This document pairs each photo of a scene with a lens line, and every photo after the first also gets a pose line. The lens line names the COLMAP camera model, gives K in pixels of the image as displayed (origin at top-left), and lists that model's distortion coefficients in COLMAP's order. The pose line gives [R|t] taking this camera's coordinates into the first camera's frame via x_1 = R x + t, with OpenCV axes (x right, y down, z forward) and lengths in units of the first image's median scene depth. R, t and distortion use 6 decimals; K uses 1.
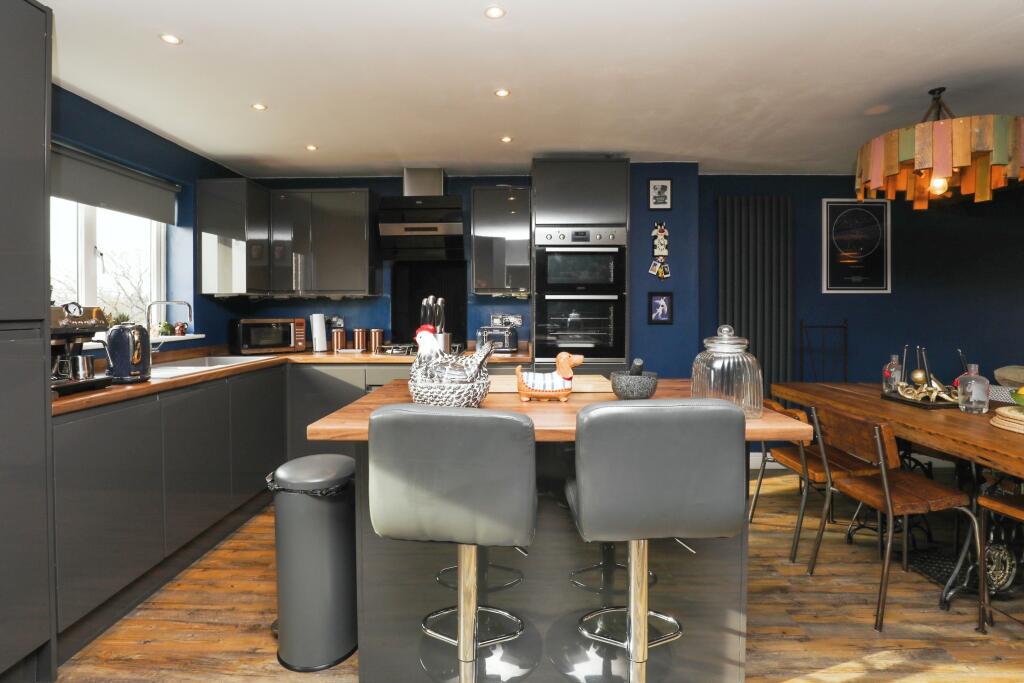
lens RADIAL K [[492.1, 0, 510.8], [0, 492.1, 320.2], [0, 0, 1]] dist [-0.001350, 0.000061]
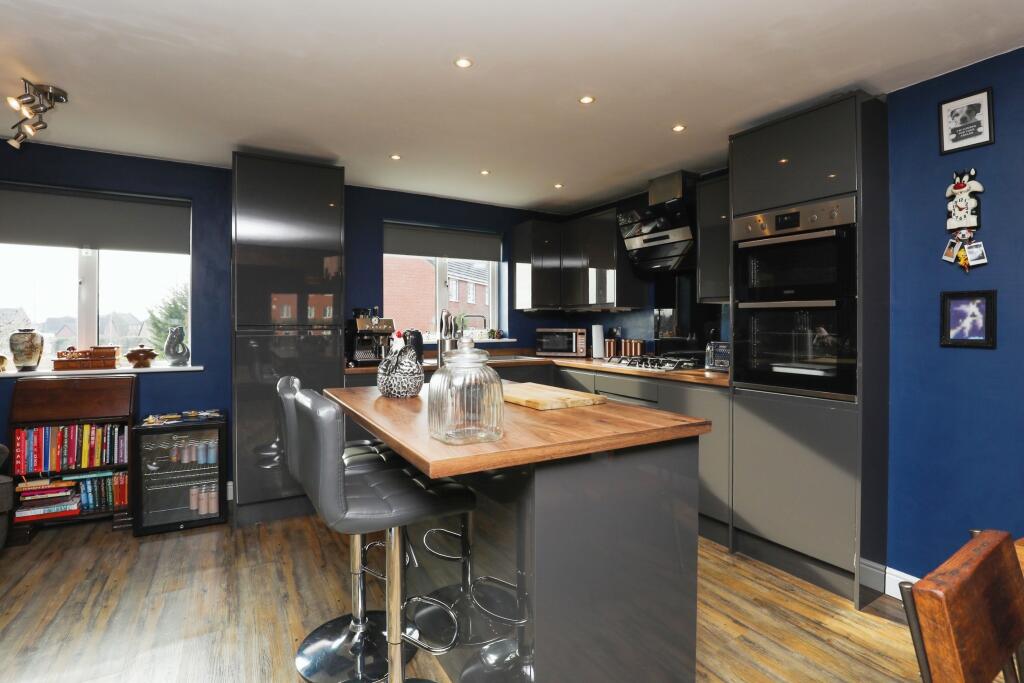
lens RADIAL K [[492.1, 0, 510.8], [0, 492.1, 320.2], [0, 0, 1]] dist [-0.001350, 0.000061]
pose [[0.532640, 0.000098, -0.846342, 0.508659], [-0.024899, 0.999569, -0.015554, -0.001605], [0.845975, 0.029358, 0.532413, 0.250326]]
